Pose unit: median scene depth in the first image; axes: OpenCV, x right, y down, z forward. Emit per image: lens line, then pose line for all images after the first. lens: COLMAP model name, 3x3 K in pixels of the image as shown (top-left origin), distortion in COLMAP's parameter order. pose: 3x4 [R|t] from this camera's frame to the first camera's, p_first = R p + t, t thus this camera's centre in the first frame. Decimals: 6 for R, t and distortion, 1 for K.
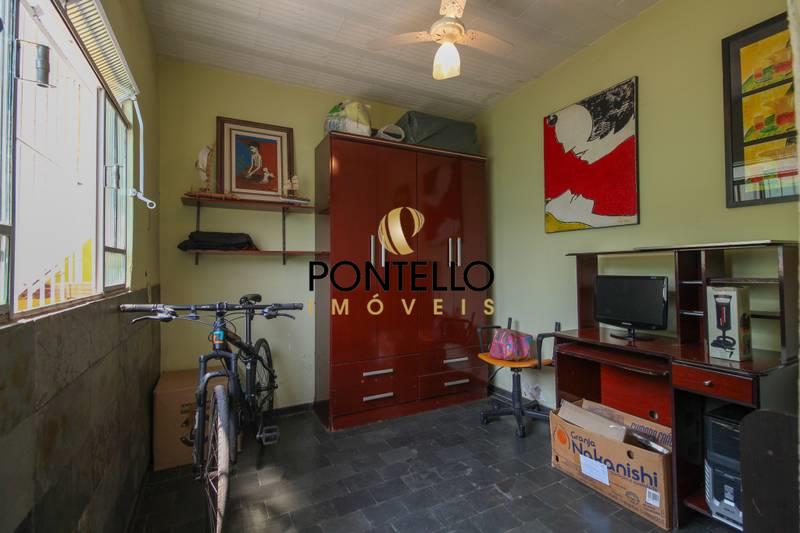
lens RADIAL K [[369.9, 0, 406.9], [0, 369.9, 262.7], [0, 0, 1]] dist [0.026514, -0.018214]
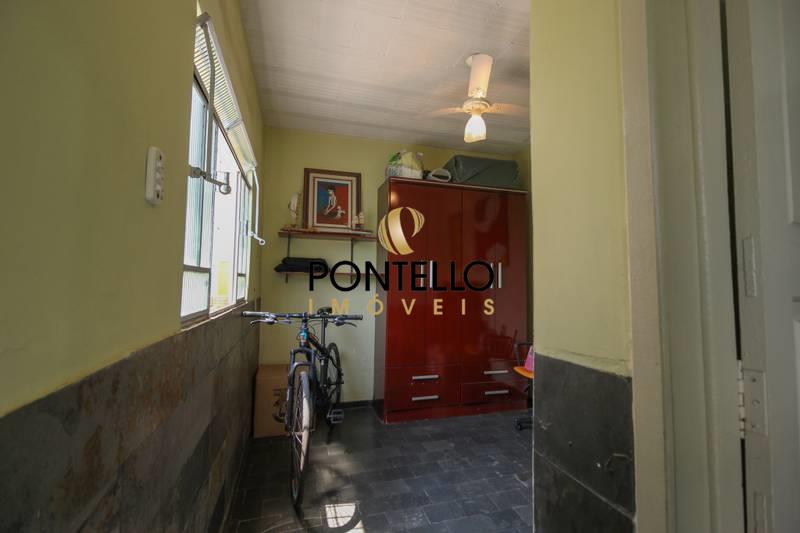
lens RADIAL K [[369.9, 0, 406.9], [0, 369.9, 262.7], [0, 0, 1]] dist [0.026514, -0.018214]
pose [[0.983709, 0.009869, -0.179497, 0.085673], [-0.017725, 0.998951, -0.042213, -0.019355], [0.178893, 0.044707, 0.982852, -0.216592]]
